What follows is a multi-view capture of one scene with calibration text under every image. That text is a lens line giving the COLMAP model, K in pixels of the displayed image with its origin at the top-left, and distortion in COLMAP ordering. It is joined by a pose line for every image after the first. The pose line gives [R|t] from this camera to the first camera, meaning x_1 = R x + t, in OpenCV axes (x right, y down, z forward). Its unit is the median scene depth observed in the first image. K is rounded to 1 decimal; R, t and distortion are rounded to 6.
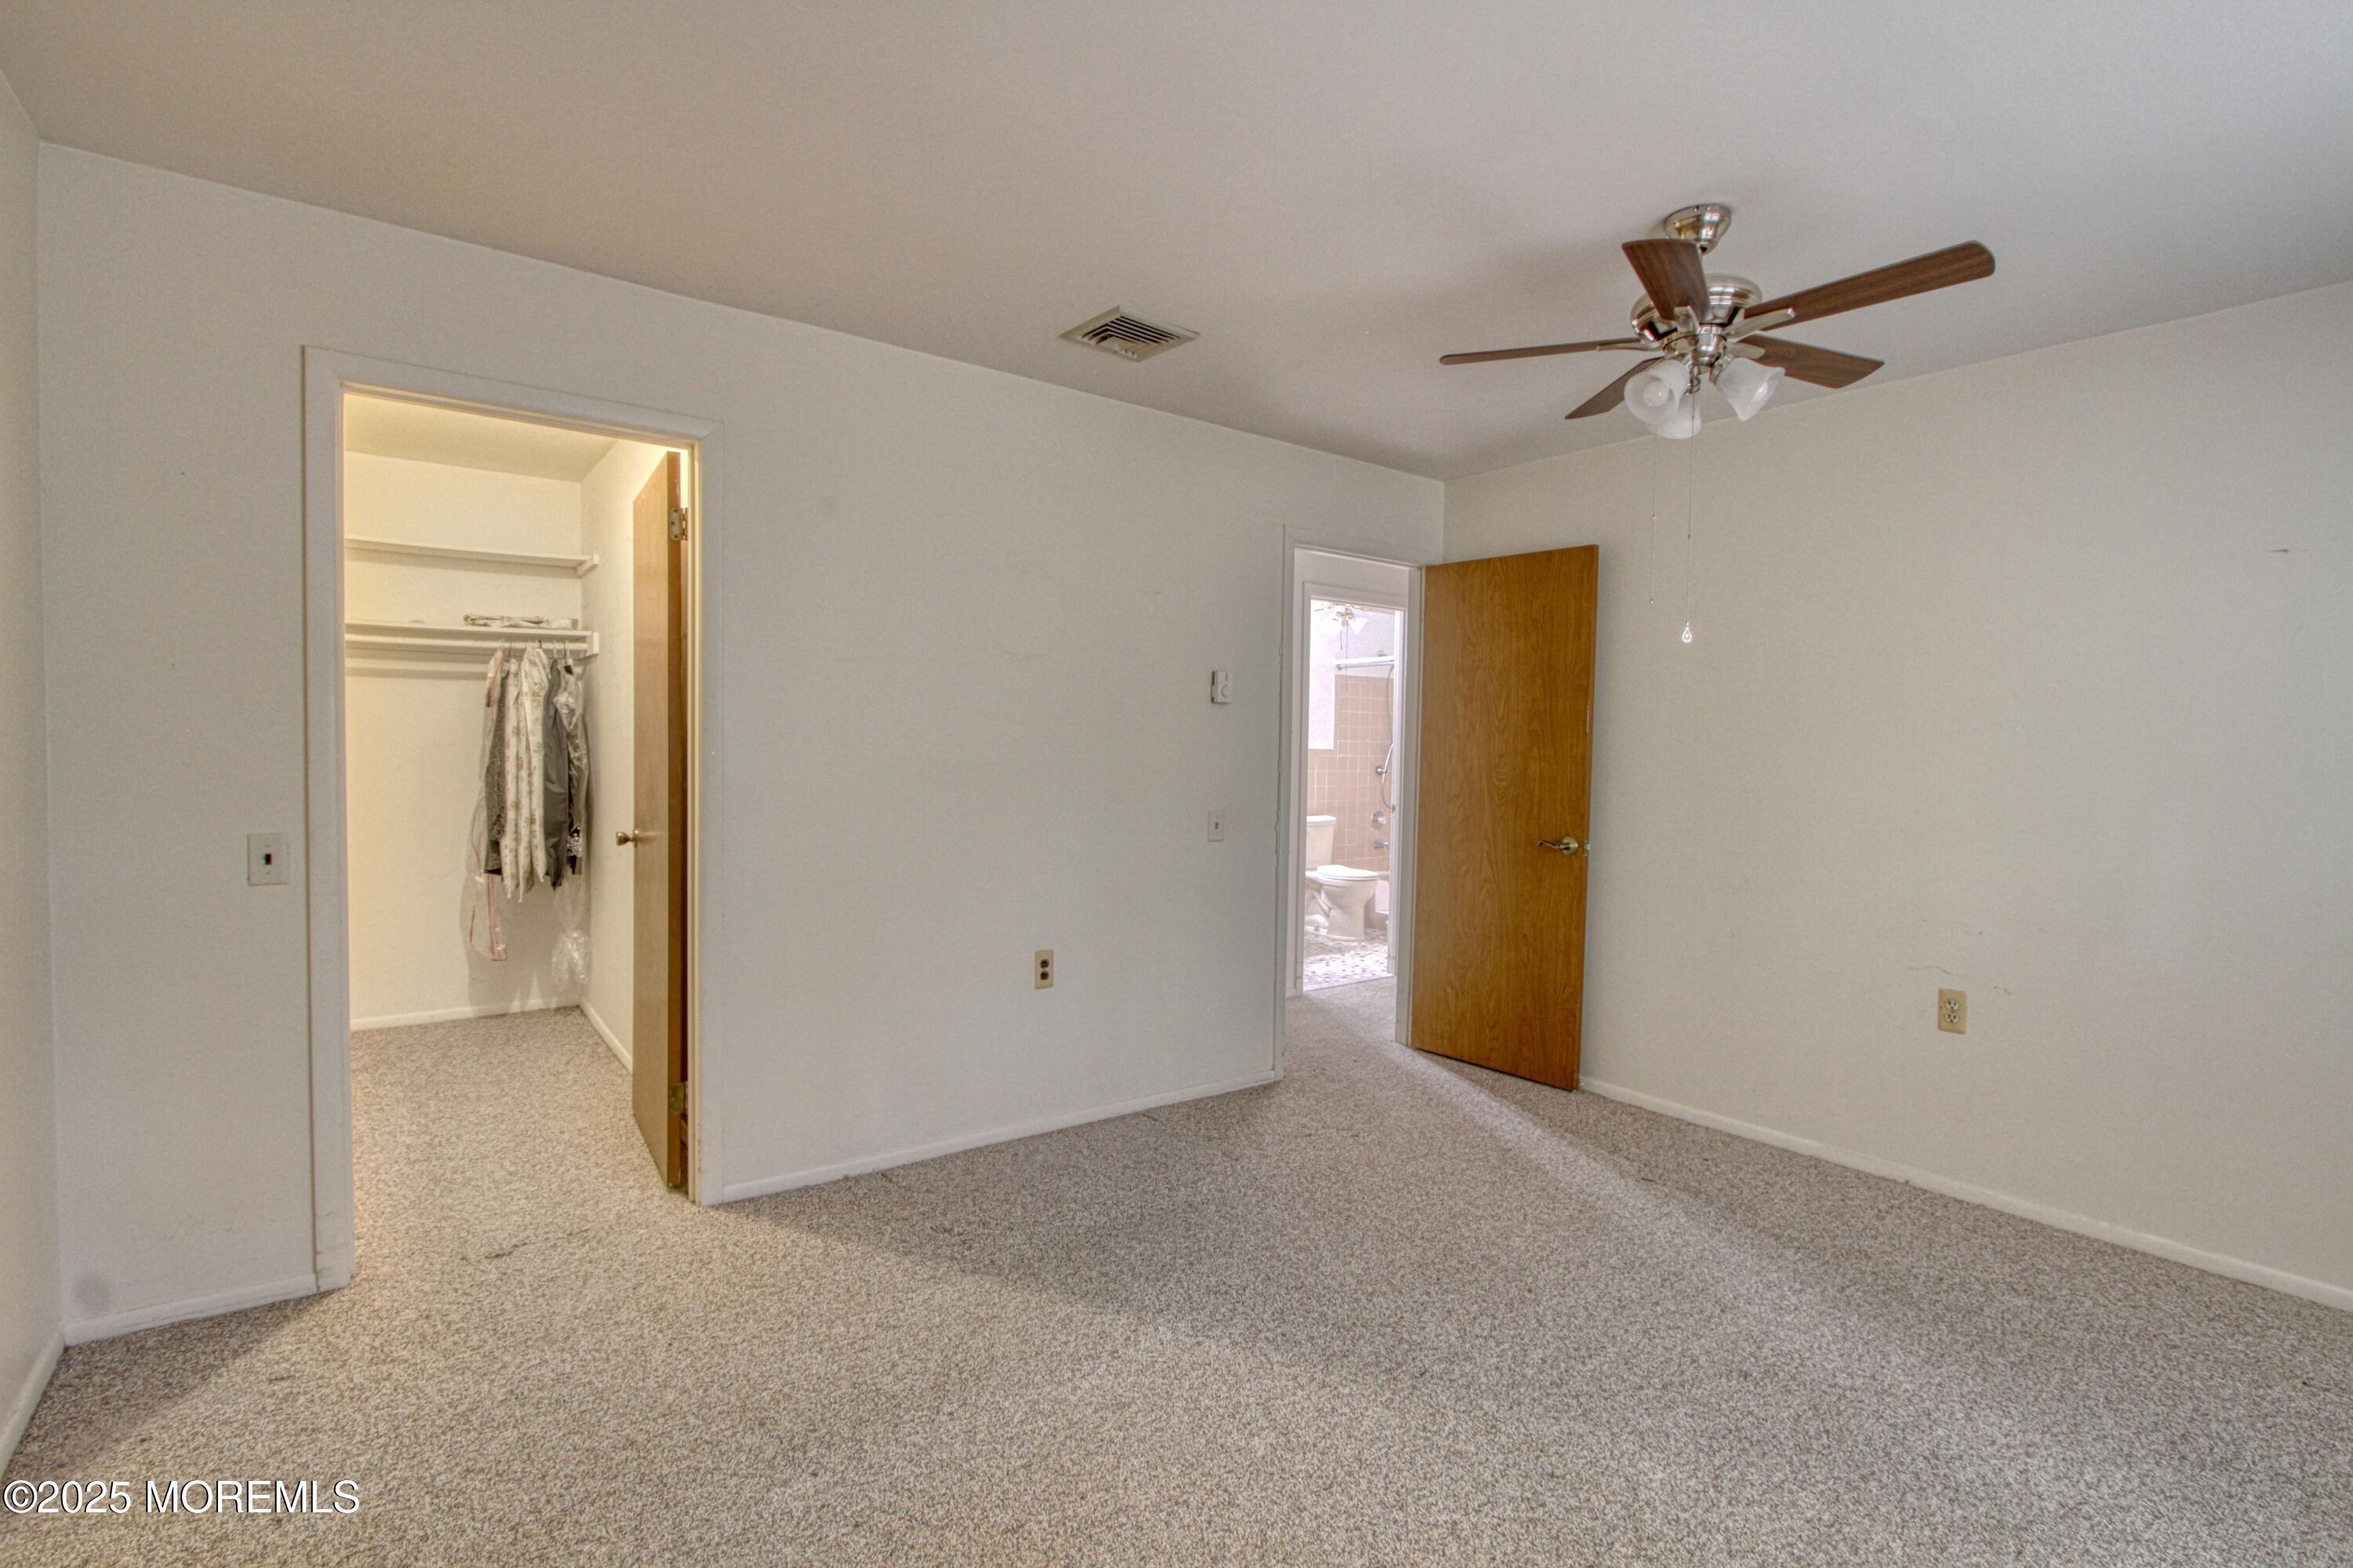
lens RADIAL K [[1090.3, 0, 1176.5], [0, 1090.3, 784.0], [0, 0, 1]] dist [-0.038498, 0.012576]
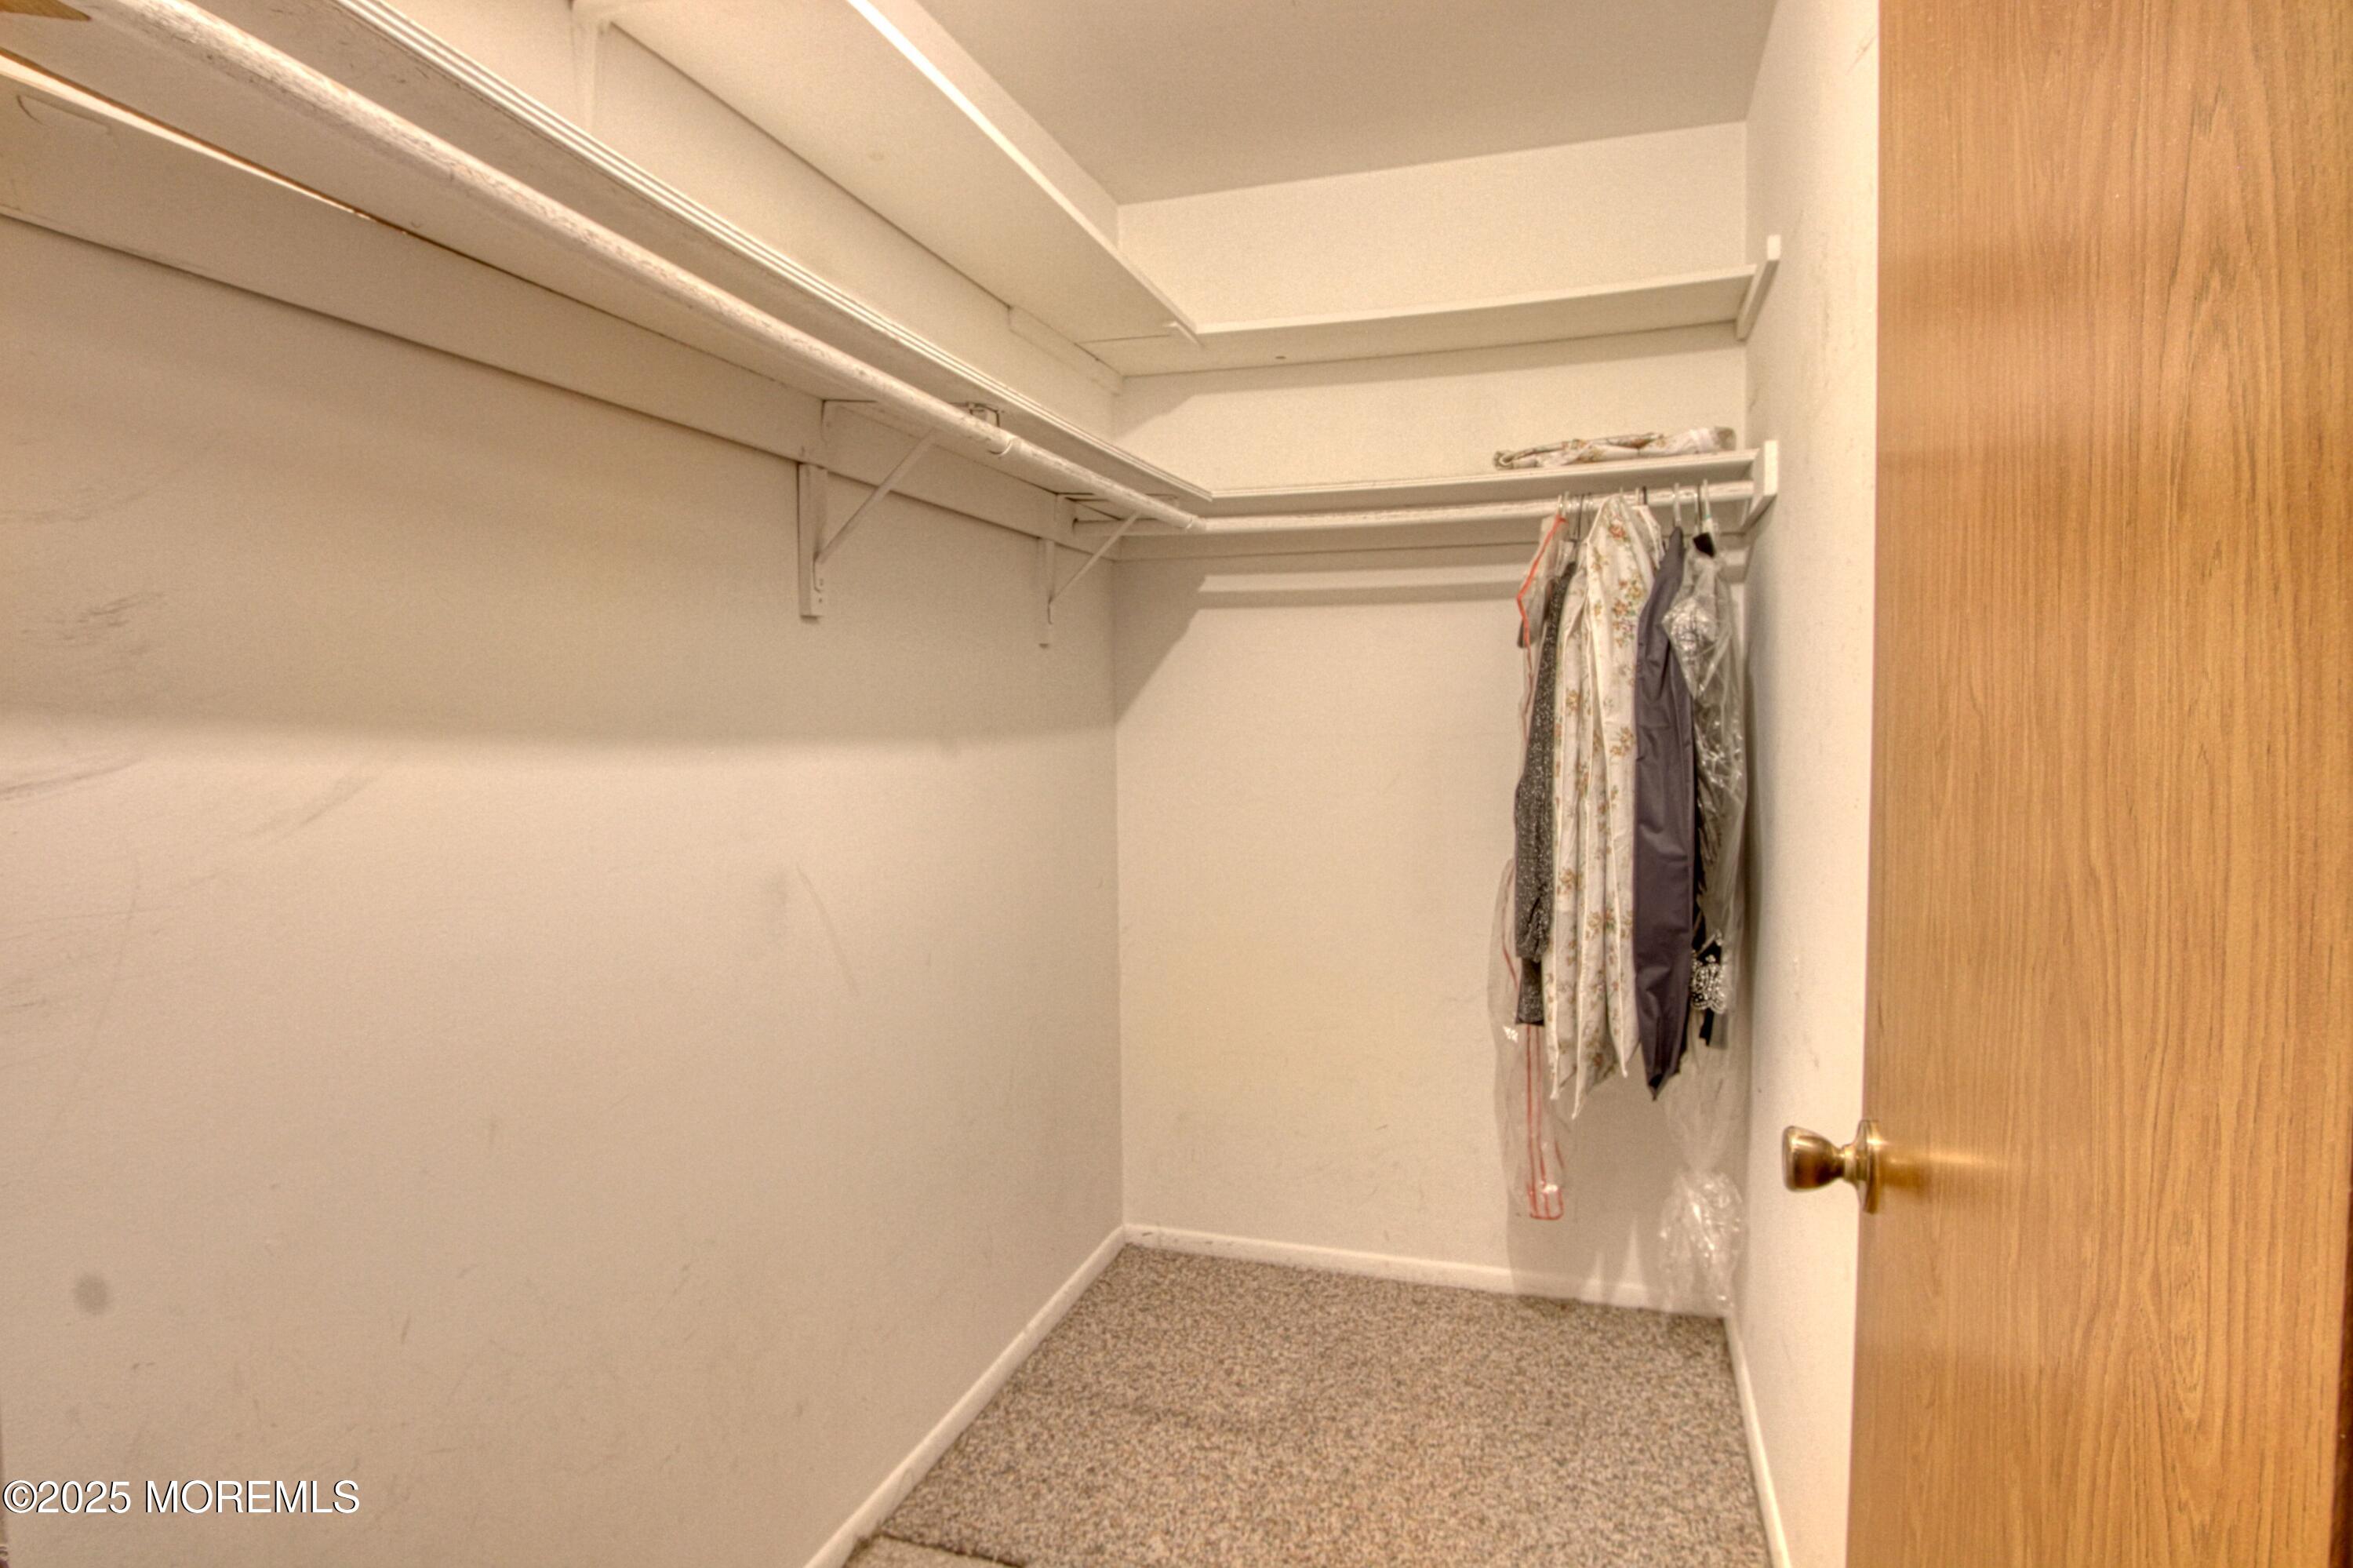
lens RADIAL K [[1284.2, 0, 1176.5], [0, 1284.2, 784.0], [0, 0, 1]] dist [-0.017747, -0.000037]
pose [[0.574684, 0.023684, -0.818033, -0.286532], [-0.010301, 0.999711, 0.021707, -0.025566], [0.818310, -0.004048, 0.574762, 0.567992]]
